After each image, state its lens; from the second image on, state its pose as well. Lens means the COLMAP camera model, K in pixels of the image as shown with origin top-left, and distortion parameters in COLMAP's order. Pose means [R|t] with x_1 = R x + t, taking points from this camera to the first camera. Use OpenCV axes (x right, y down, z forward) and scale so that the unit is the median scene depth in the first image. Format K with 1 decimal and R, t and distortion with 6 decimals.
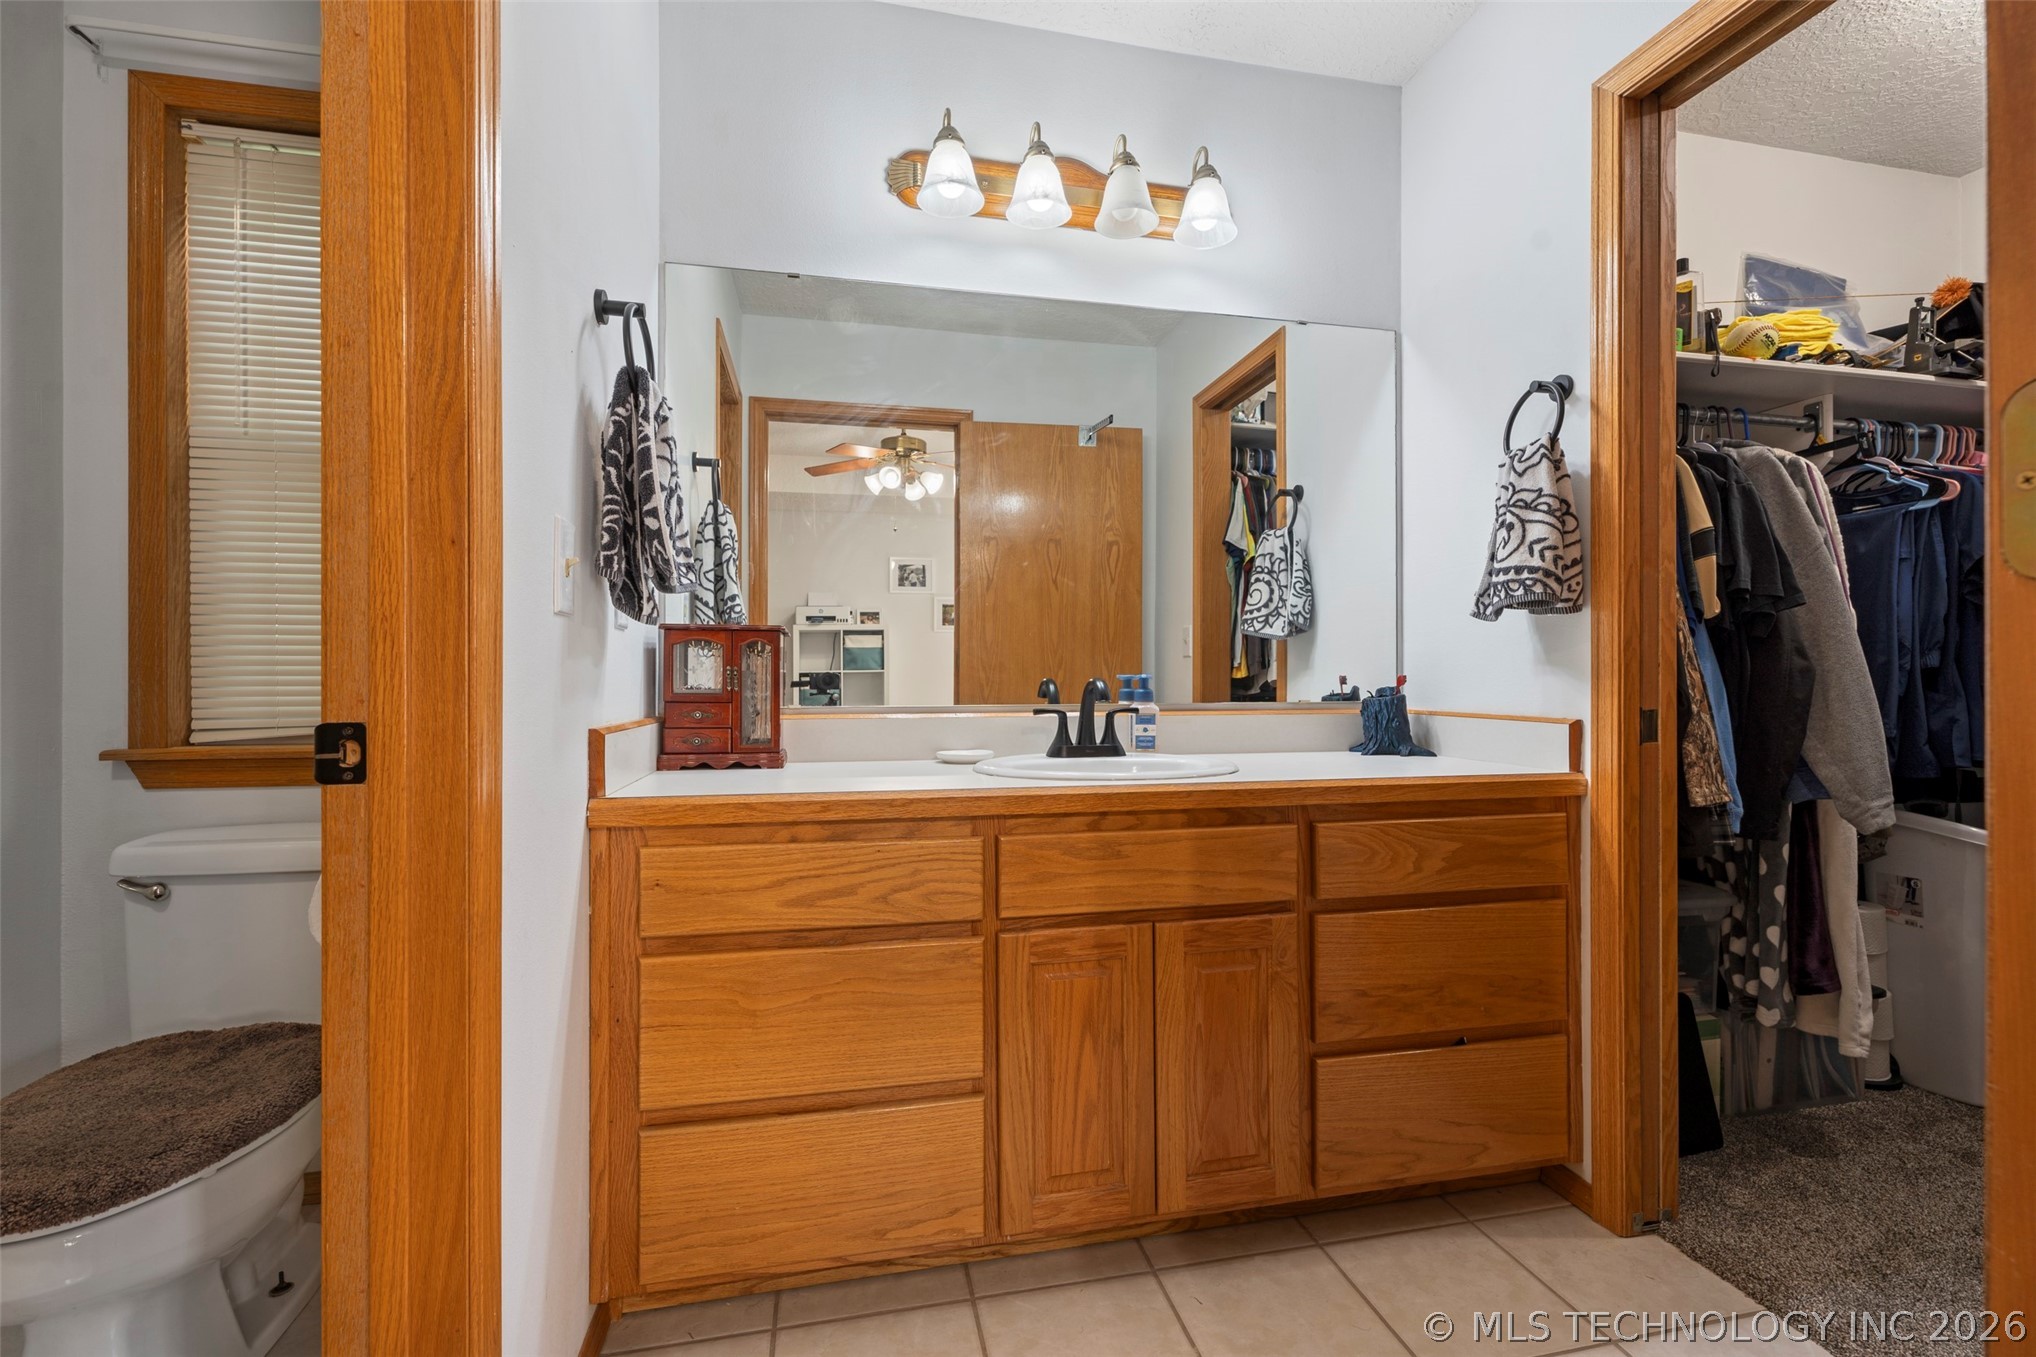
lens RADIAL K [[899.5, 0, 1028.4], [0, 899.5, 674.9], [0, 0, 1]] dist [0.001341, -0.000123]
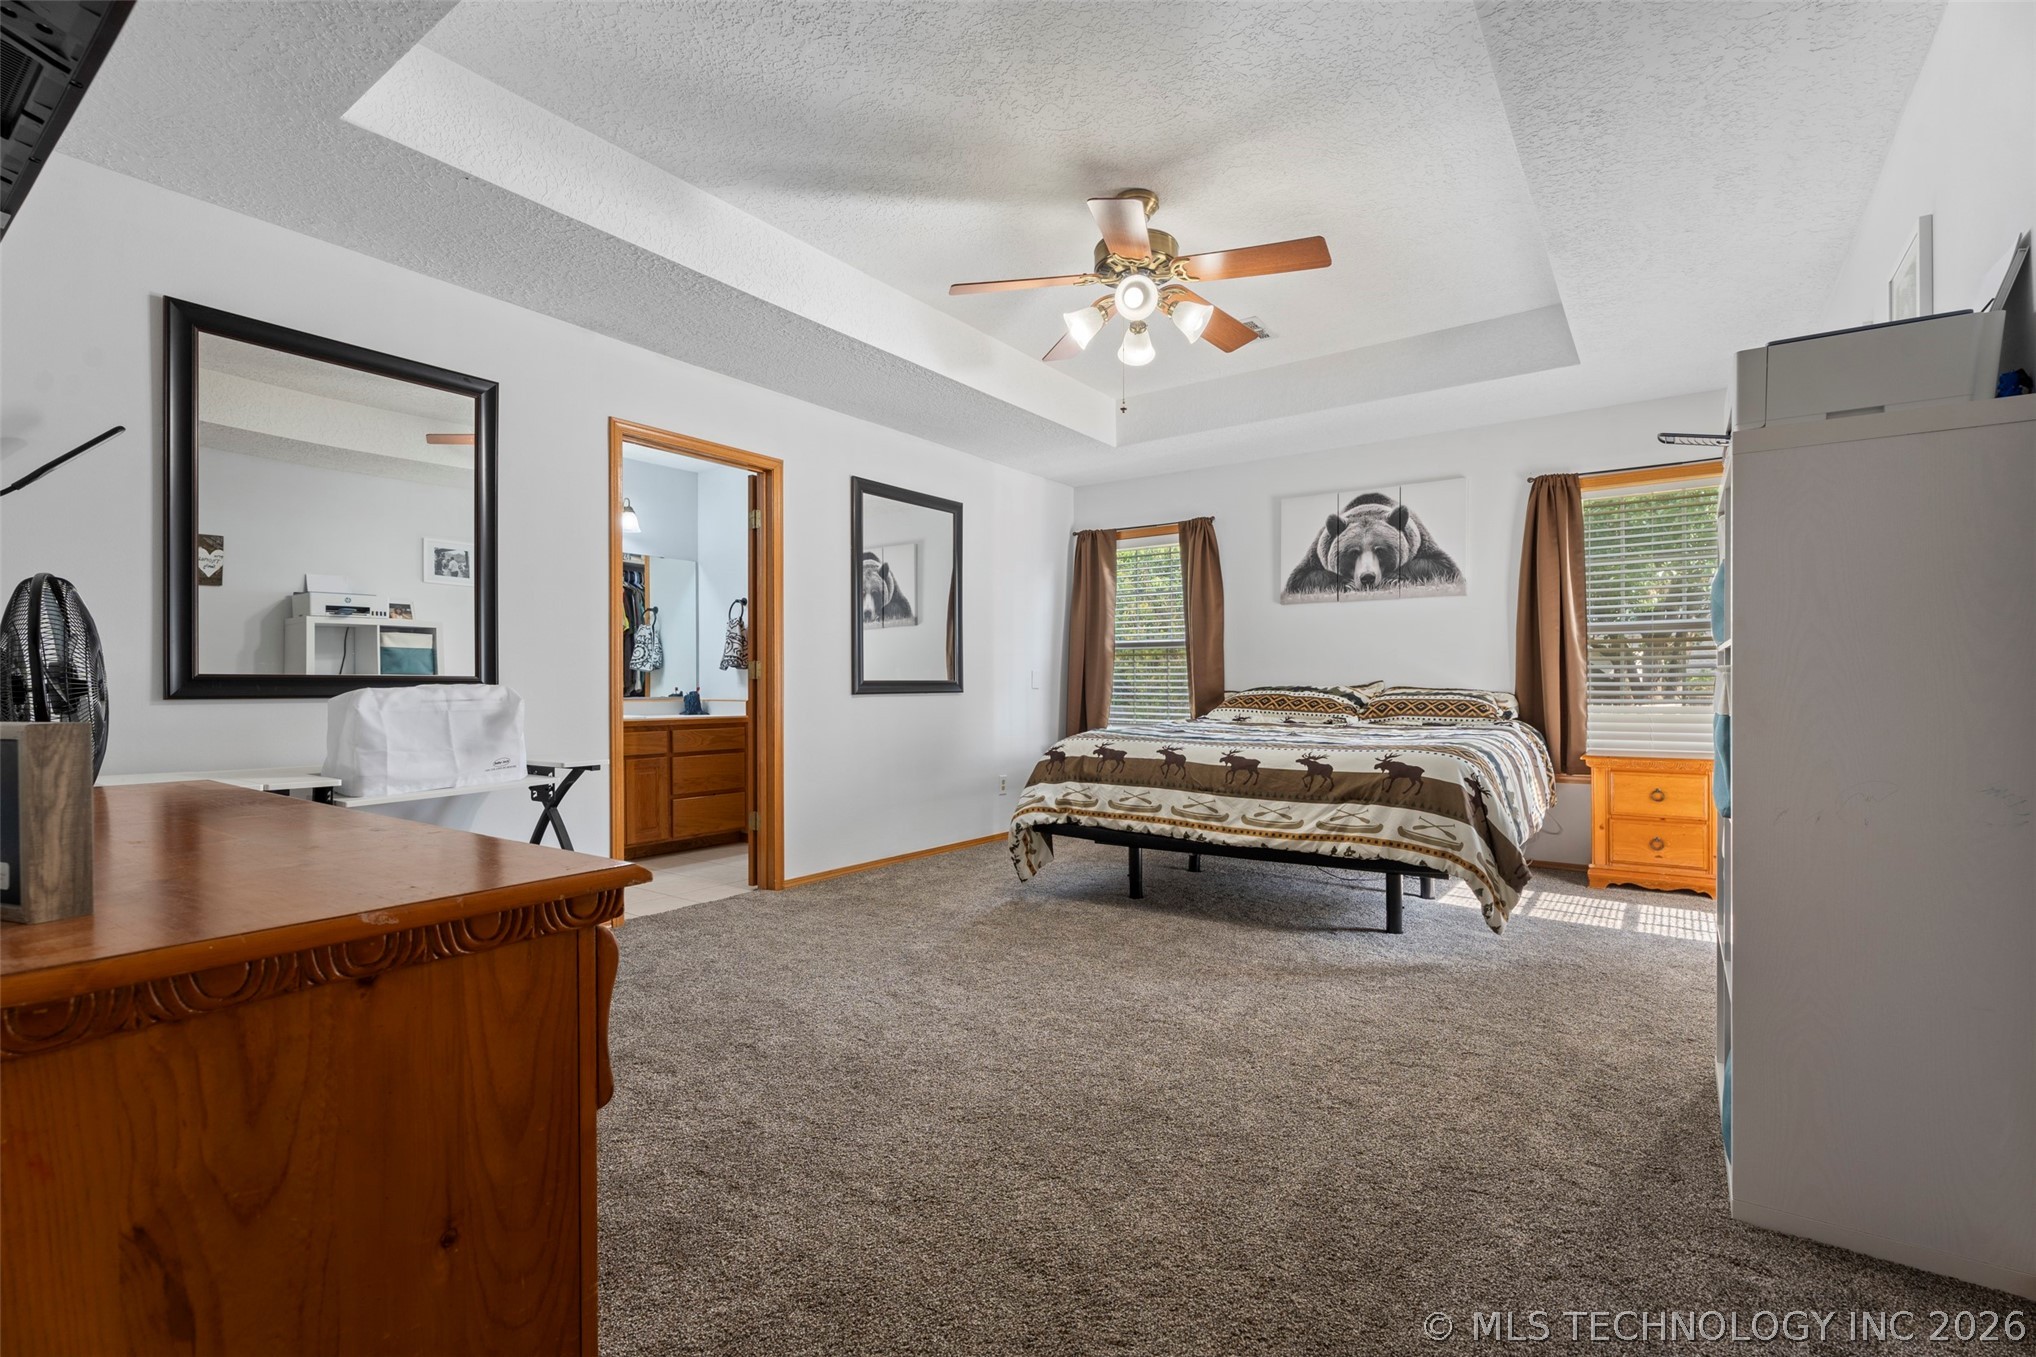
lens RADIAL K [[899.5, 0, 1028.4], [0, 899.5, 674.9], [0, 0, 1]] dist [0.001341, -0.000123]
pose [[0.740328, 0.002981, 0.672239, -0.876922], [0.003540, 0.999959, -0.008332, -0.012620], [-0.672236, 0.008548, 0.740287, -2.189712]]
